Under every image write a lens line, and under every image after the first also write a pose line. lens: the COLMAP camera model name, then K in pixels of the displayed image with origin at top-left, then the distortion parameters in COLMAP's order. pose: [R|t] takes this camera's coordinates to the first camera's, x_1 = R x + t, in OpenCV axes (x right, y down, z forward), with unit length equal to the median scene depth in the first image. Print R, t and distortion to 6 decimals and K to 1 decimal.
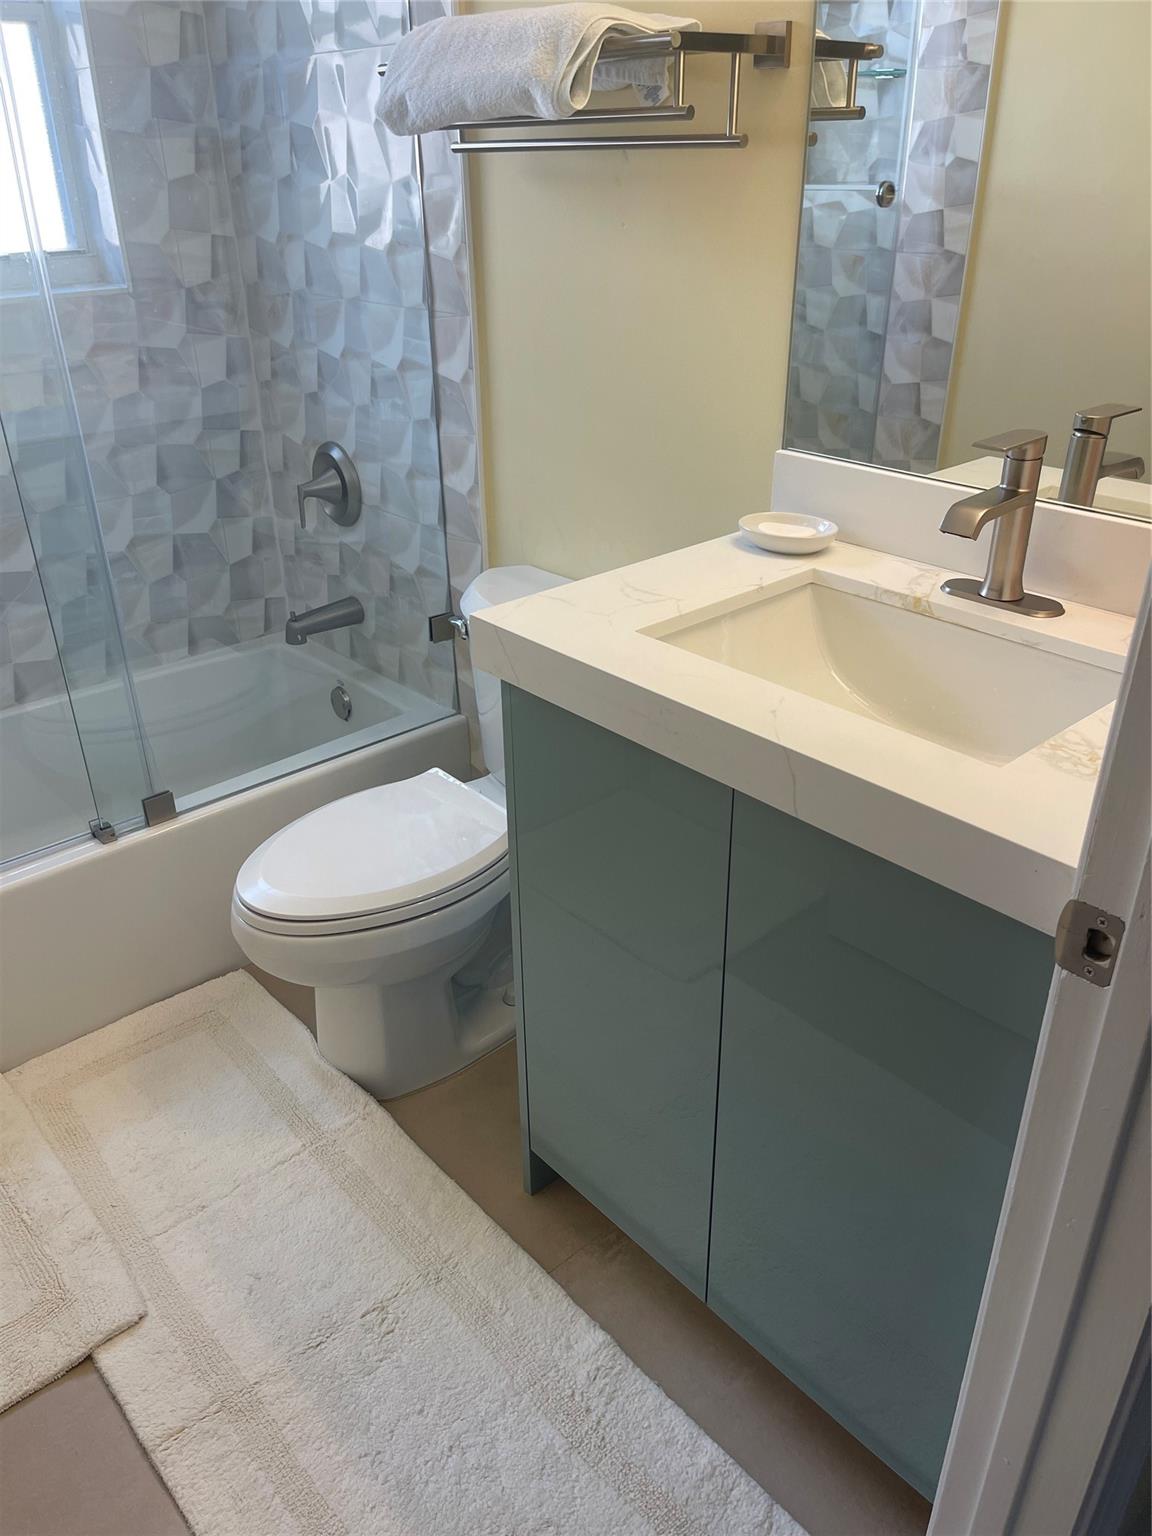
lens RADIAL K [[1160.6, 0, 543.5], [0, 1160.6, 769.4], [0, 0, 1]] dist [0.049734, -0.052742]
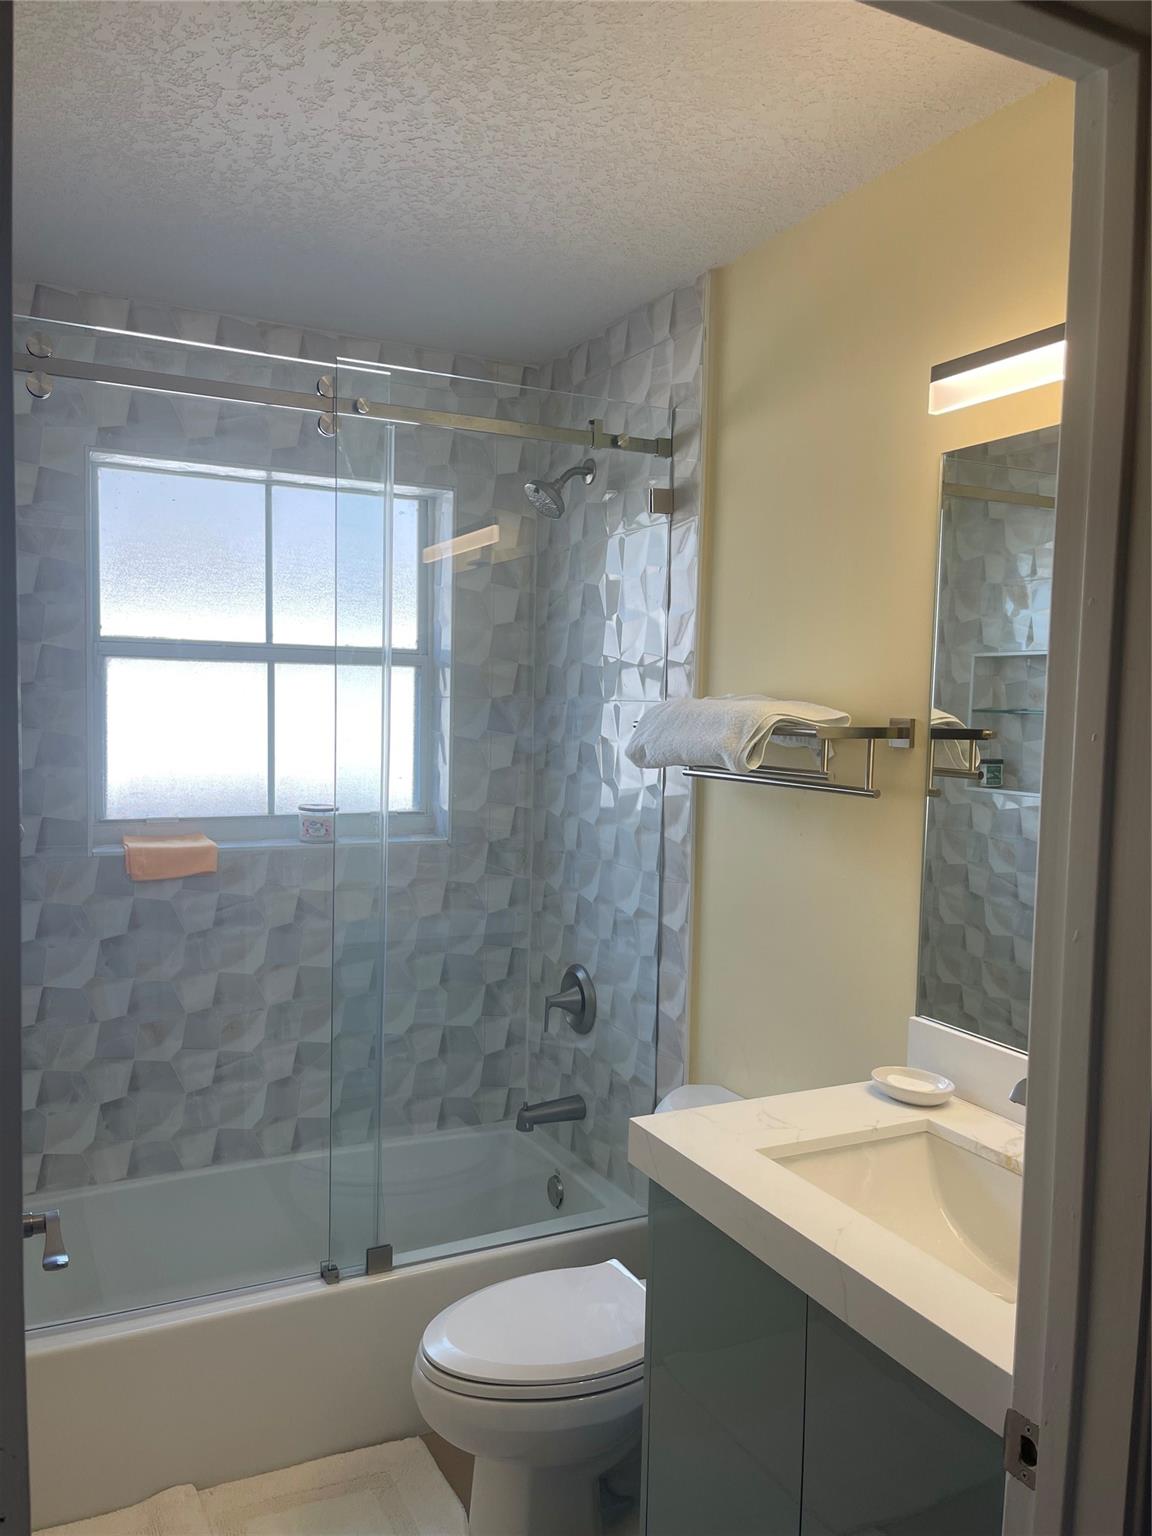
lens RADIAL K [[1160.6, 0, 575.0], [0, 1160.6, 762.6], [0, 0, 1]] dist [0.049734, -0.052742]
pose [[0.970960, 0.058769, -0.231911, 0.101779], [-0.150956, 0.902528, -0.403305, 0.026191], [0.185604, 0.426602, 0.885190, -0.210494]]
